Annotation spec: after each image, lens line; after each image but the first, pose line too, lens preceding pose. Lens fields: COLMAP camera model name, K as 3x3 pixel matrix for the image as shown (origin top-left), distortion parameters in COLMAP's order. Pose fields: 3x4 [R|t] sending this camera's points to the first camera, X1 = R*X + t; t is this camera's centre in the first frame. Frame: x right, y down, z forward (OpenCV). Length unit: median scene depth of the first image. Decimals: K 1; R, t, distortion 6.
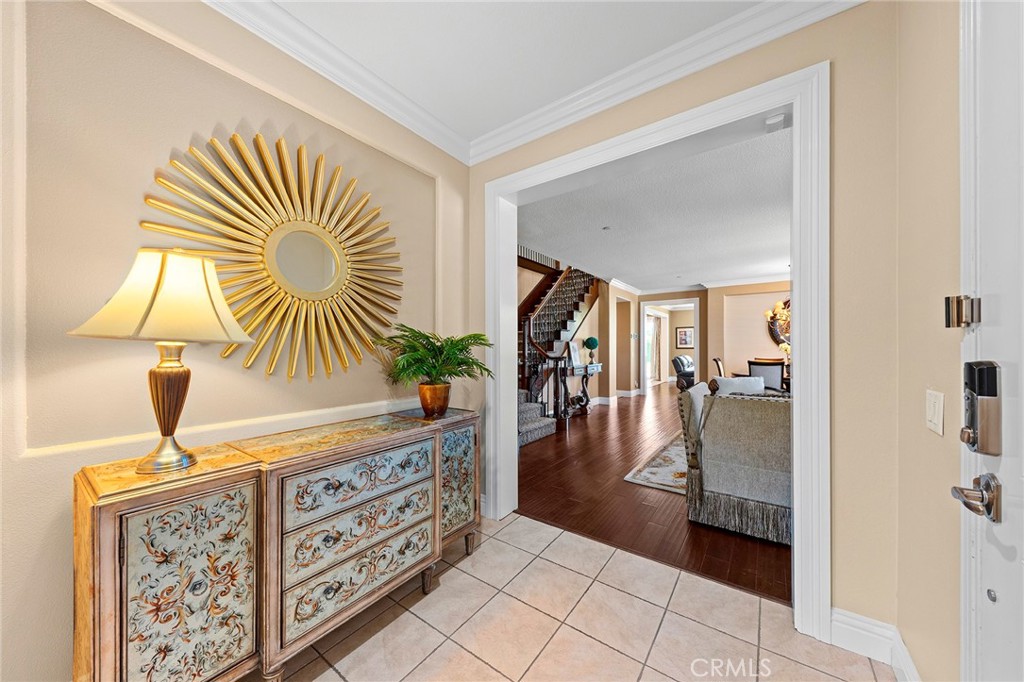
lens RADIAL K [[353.0, 0, 507.4], [0, 353.0, 346.6], [0, 0, 1]] dist [0.011641, -0.002756]
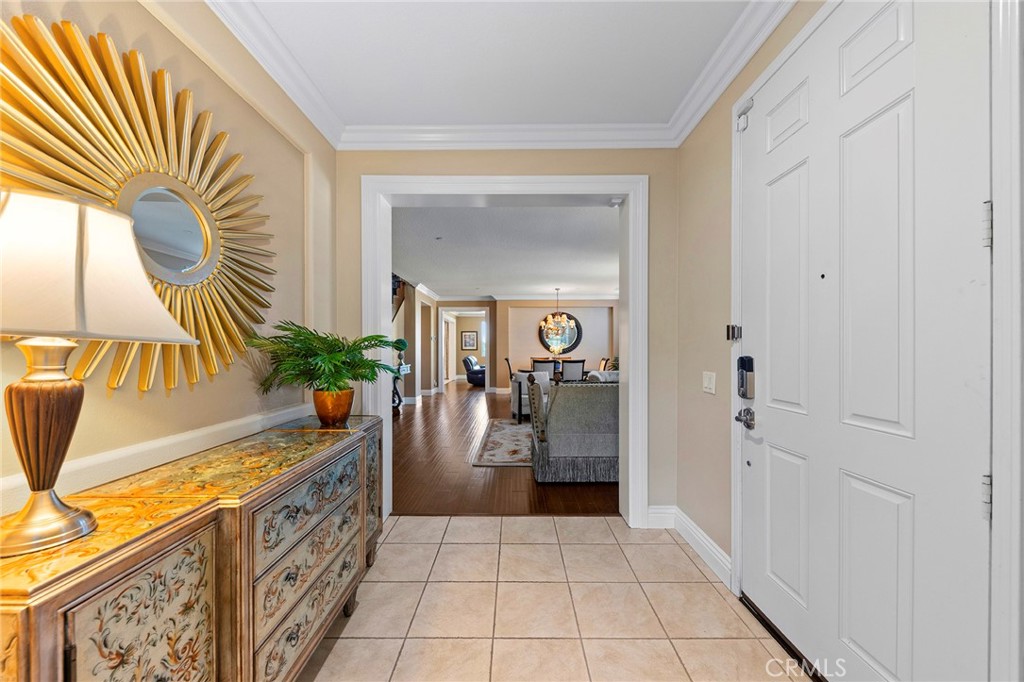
lens RADIAL K [[353.0, 0, 497.0], [0, 353.0, 349.6], [0, 0, 1]] dist [0.011641, -0.002756]
pose [[0.830082, 0.000027, 0.557641, -0.147069], [-0.002444, 0.999991, 0.003589, -0.000457], [-0.557635, -0.004342, 0.830075, 0.006844]]
